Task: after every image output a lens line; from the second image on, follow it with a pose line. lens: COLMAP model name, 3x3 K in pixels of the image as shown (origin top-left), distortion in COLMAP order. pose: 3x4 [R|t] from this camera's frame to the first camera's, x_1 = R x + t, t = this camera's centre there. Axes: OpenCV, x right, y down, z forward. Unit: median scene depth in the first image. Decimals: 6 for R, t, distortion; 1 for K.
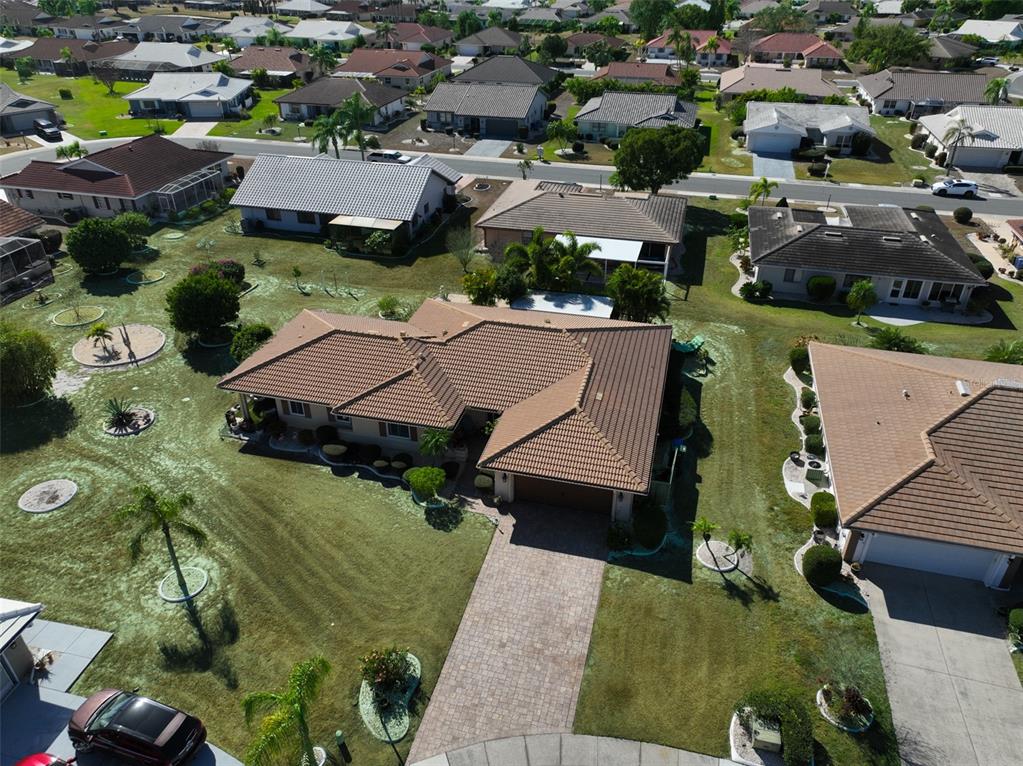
lens RADIAL K [[708.5, 0, 510.7], [0, 708.5, 382.7], [0, 0, 1]] dist [0.001920, 0.013972]
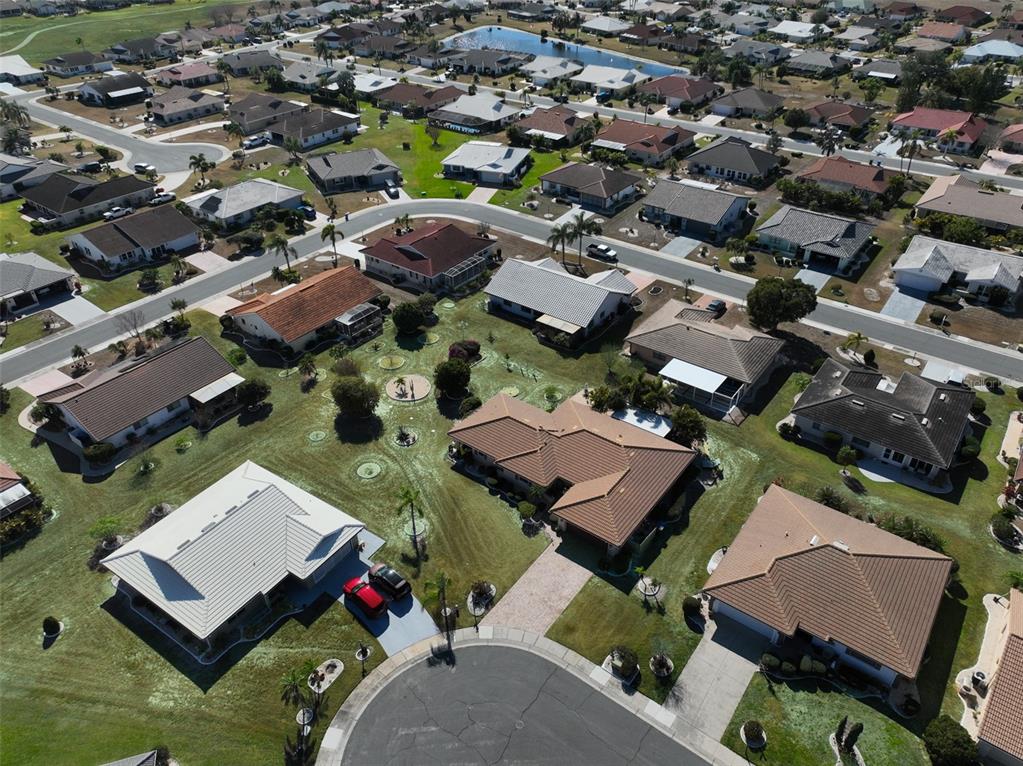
lens RADIAL K [[708.5, 0, 510.5], [0, 708.5, 383.5], [0, 0, 1]] dist [0.001920, 0.013972]
pose [[0.922711, 0.210039, -0.323245, 0.306304], [-0.189220, 0.977336, 0.094923, -0.293915], [0.335856, -0.026422, 0.941543, -0.681964]]
